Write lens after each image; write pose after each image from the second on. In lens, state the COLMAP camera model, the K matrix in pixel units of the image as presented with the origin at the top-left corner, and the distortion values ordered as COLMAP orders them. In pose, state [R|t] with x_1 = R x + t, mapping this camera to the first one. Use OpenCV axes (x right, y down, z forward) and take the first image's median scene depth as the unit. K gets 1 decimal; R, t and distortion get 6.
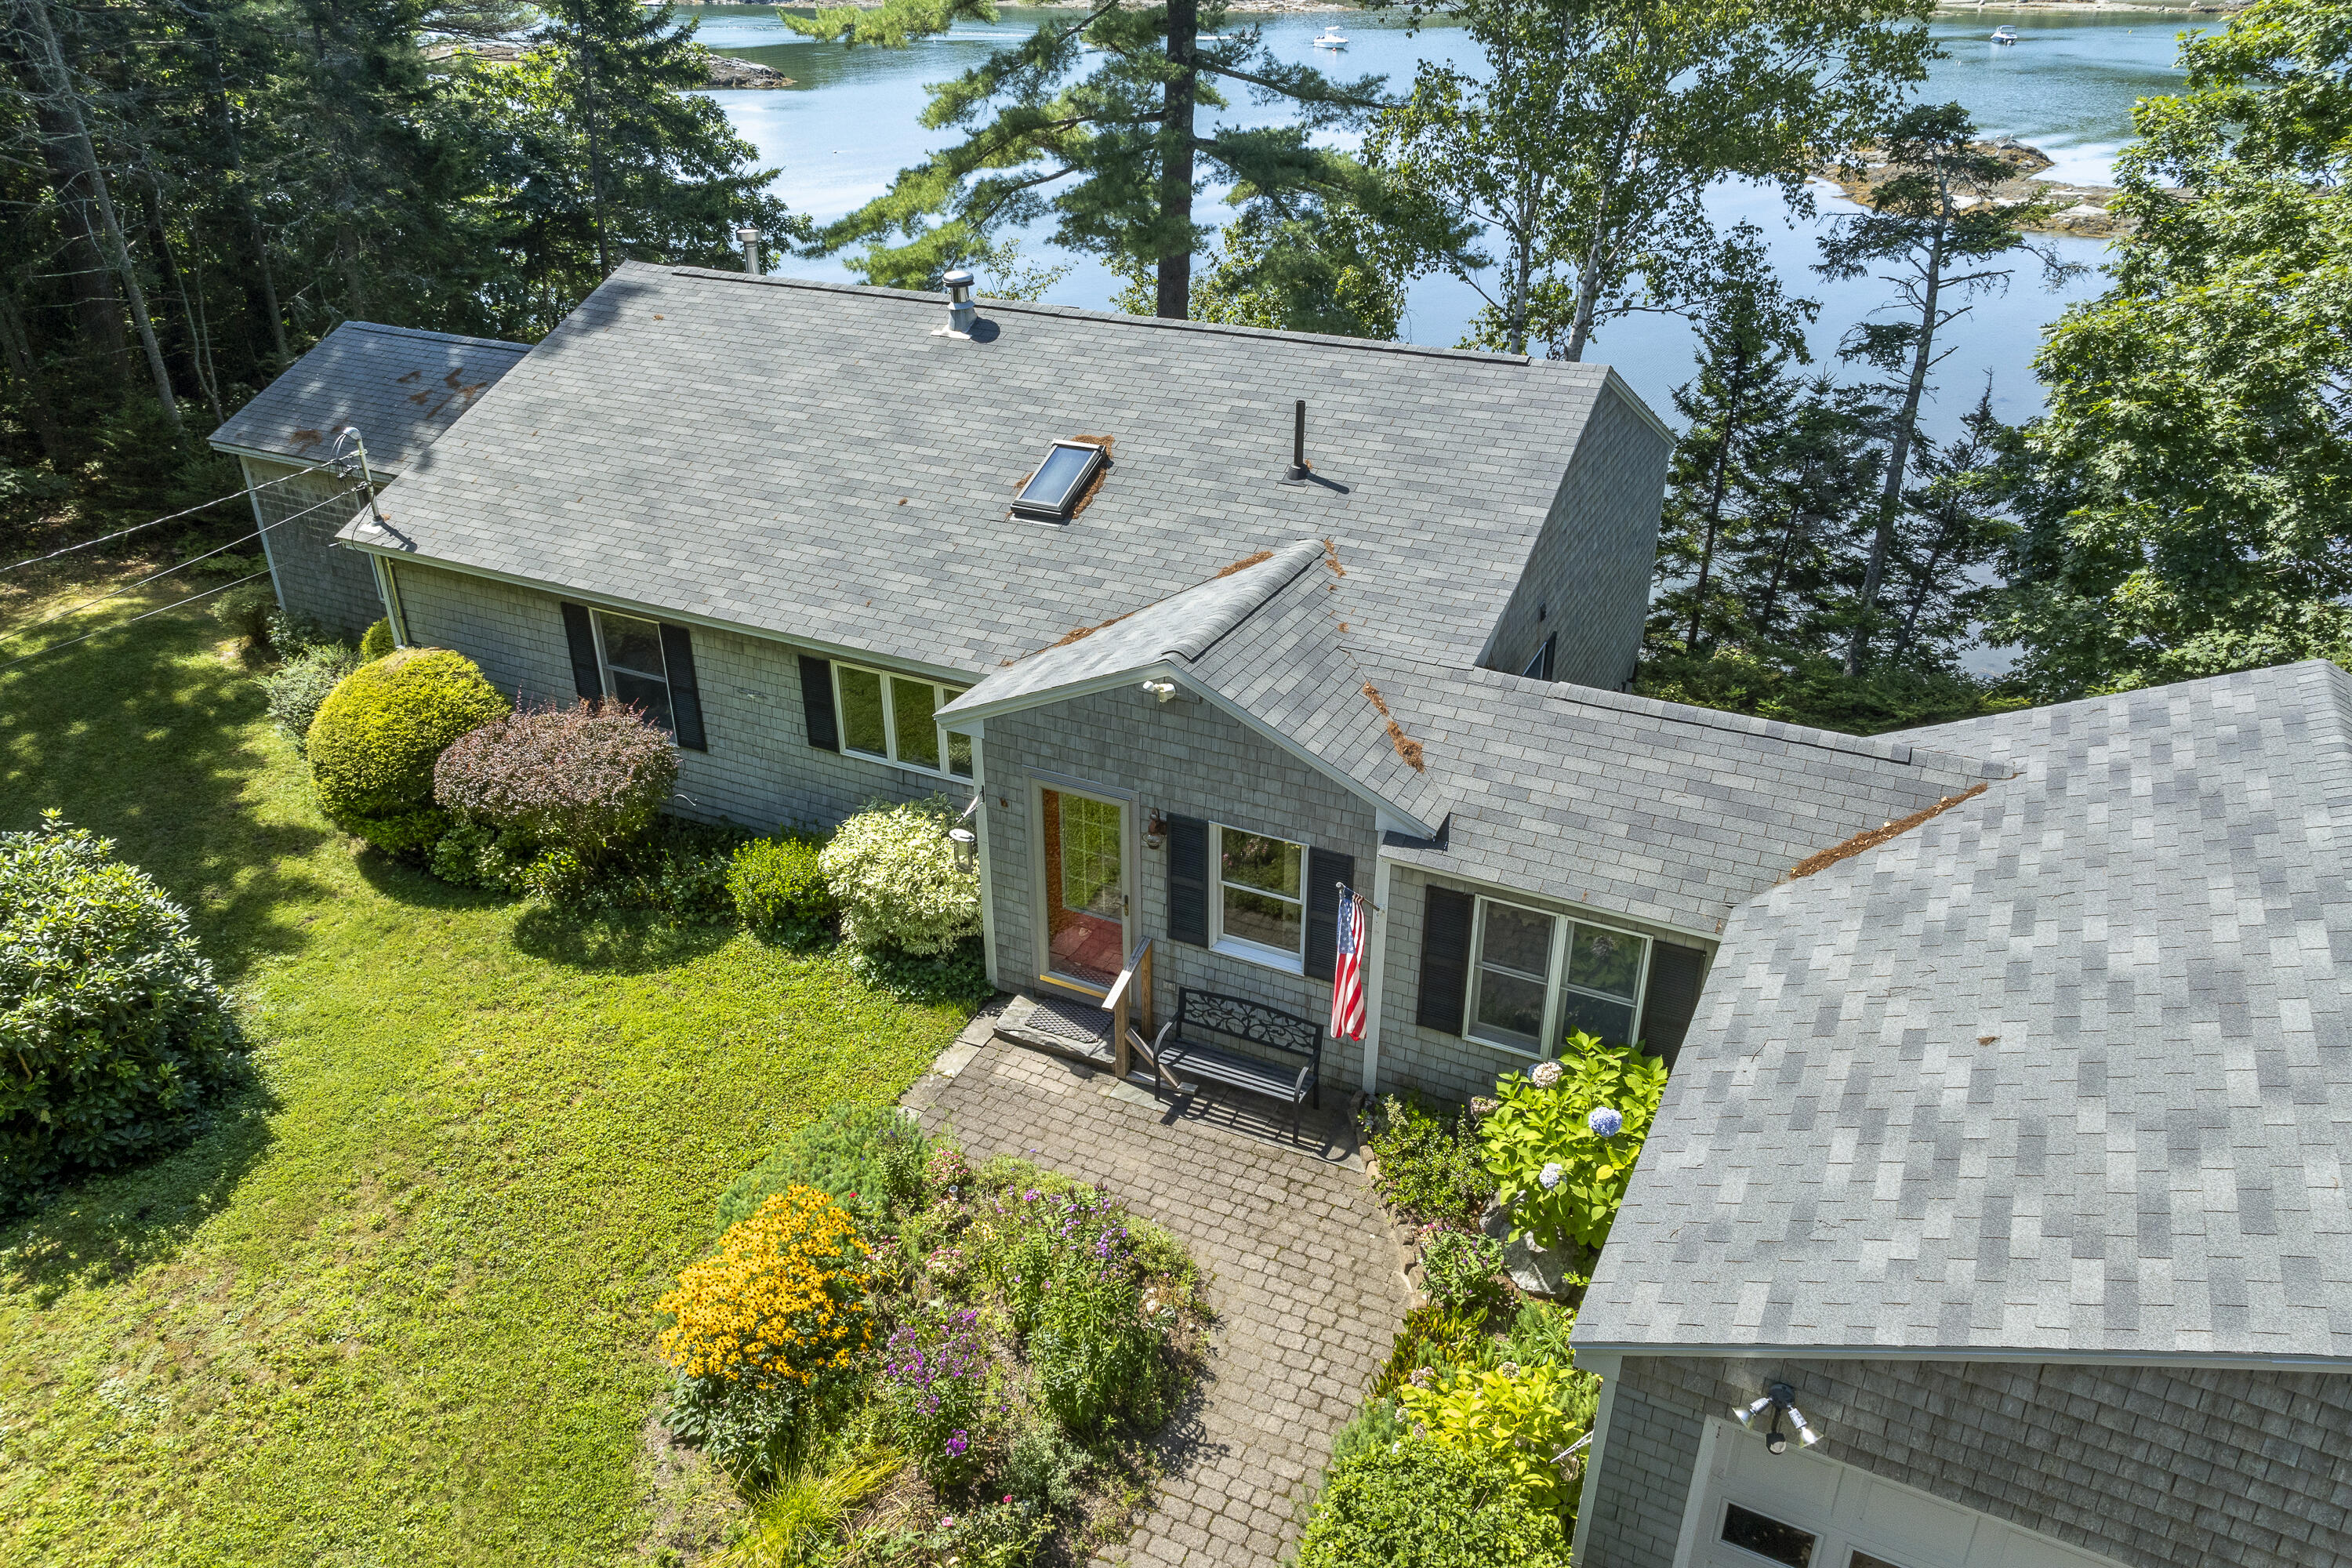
lens RADIAL K [[1627.8, 0, 1176.8], [0, 1627.8, 723.4], [0, 0, 1]] dist [-0.008219, 0.006628]
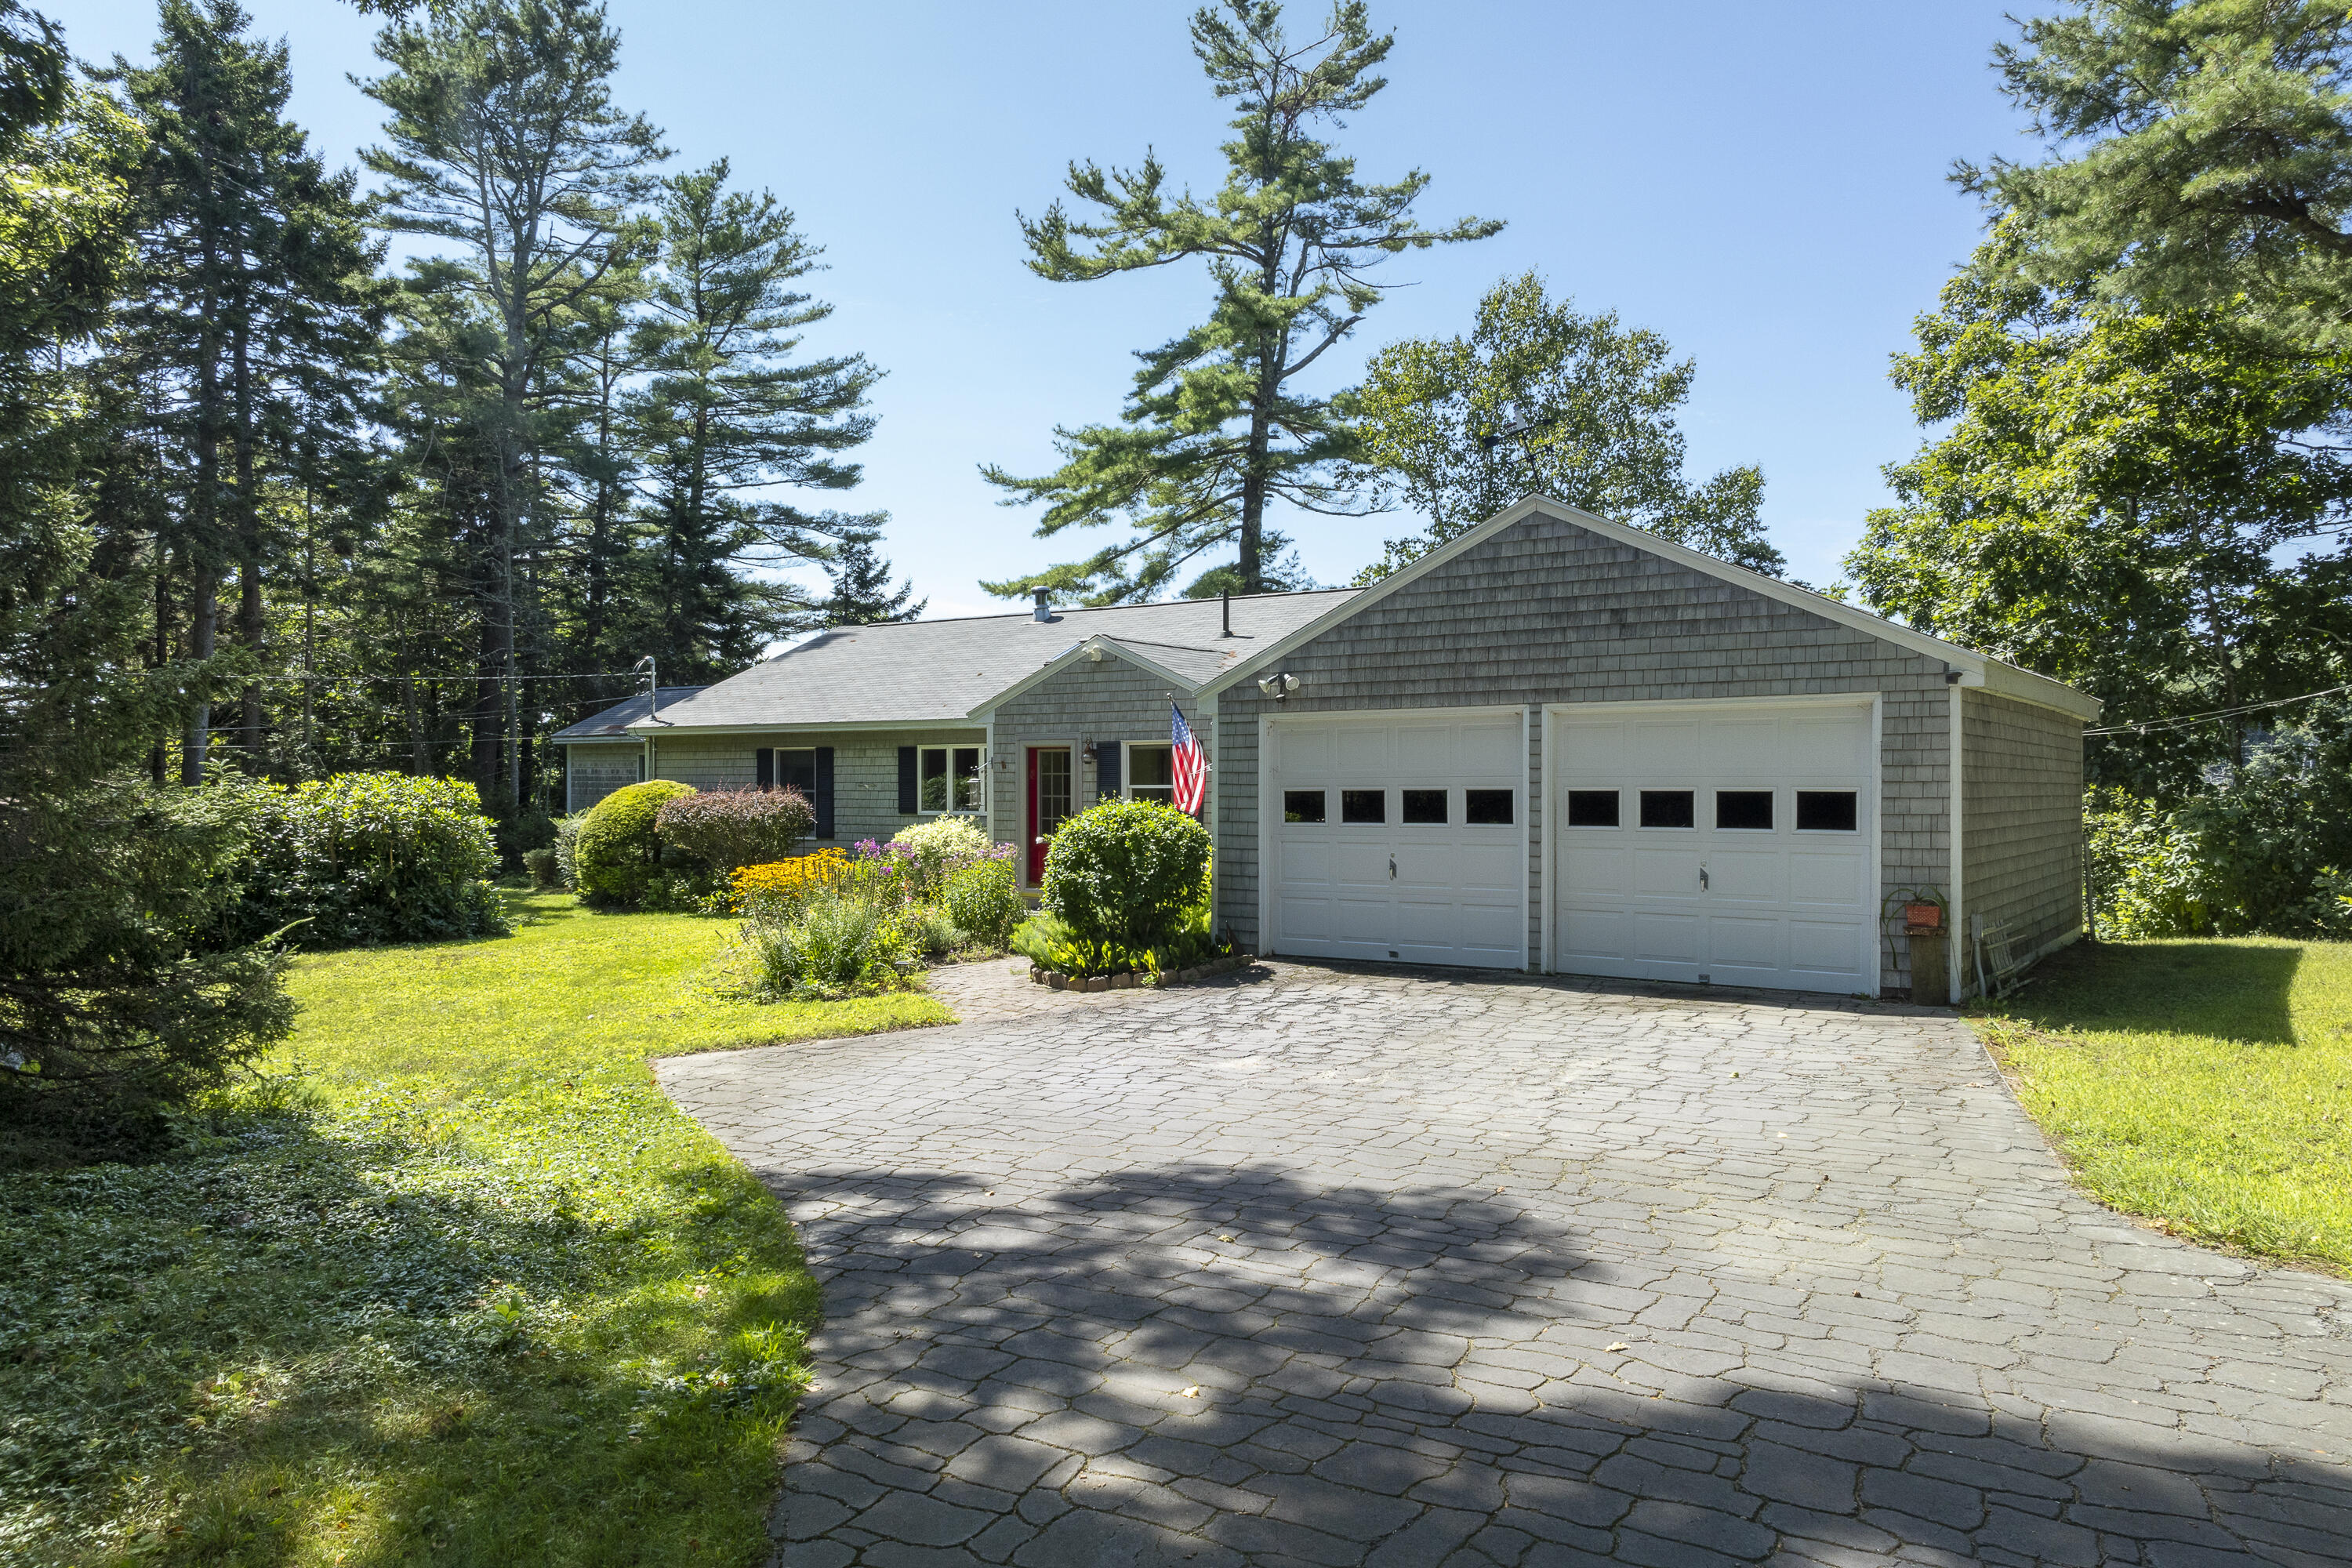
lens RADIAL K [[1627.8, 0, 1186.0], [0, 1627.8, 790.3], [0, 0, 1]] dist [-0.008219, 0.006628]
pose [[0.990679, -0.001962, -0.136201, 0.279634], [-0.058960, 0.895199, -0.441749, 0.749545], [0.122794, 0.445662, 0.886740, -0.352388]]
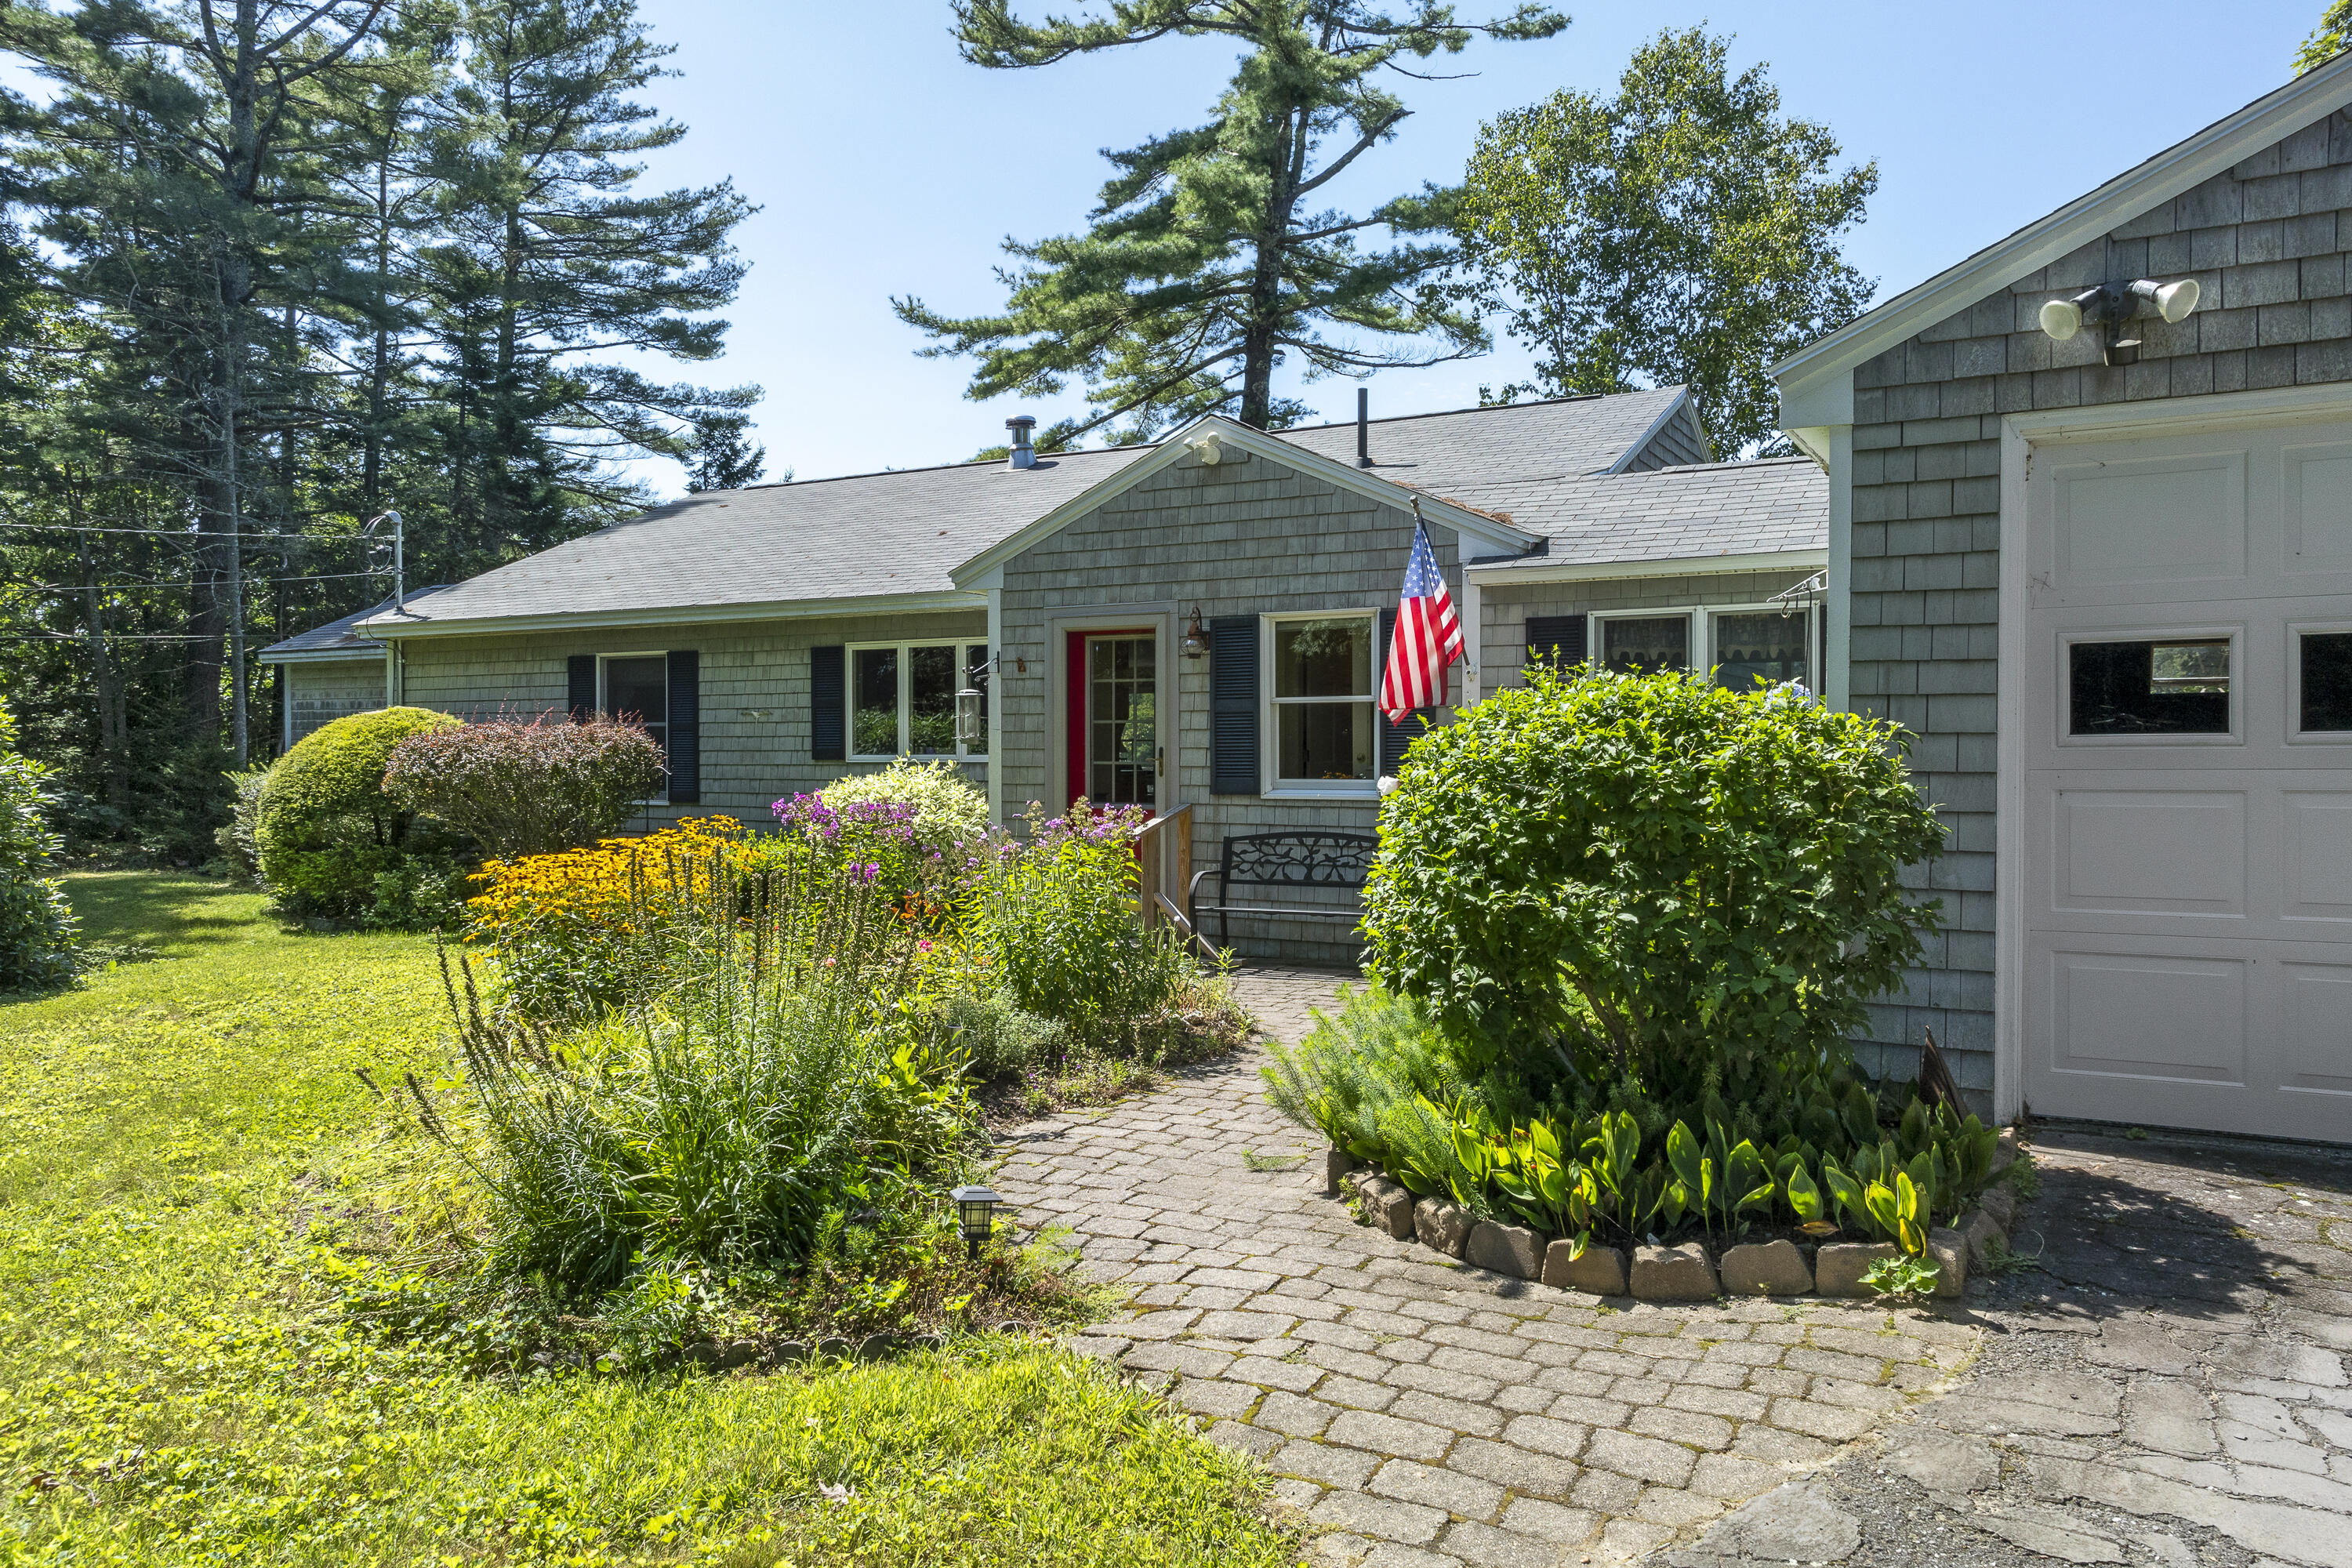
lens RADIAL K [[1627.8, 0, 1173.8], [0, 1627.8, 778.9], [0, 0, 1]] dist [-0.008219, 0.006628]
pose [[0.998411, -0.000559, -0.056349, 0.021188], [-0.024154, 0.899190, -0.436891, 0.471432], [0.050913, 0.437557, 0.897748, 0.266413]]
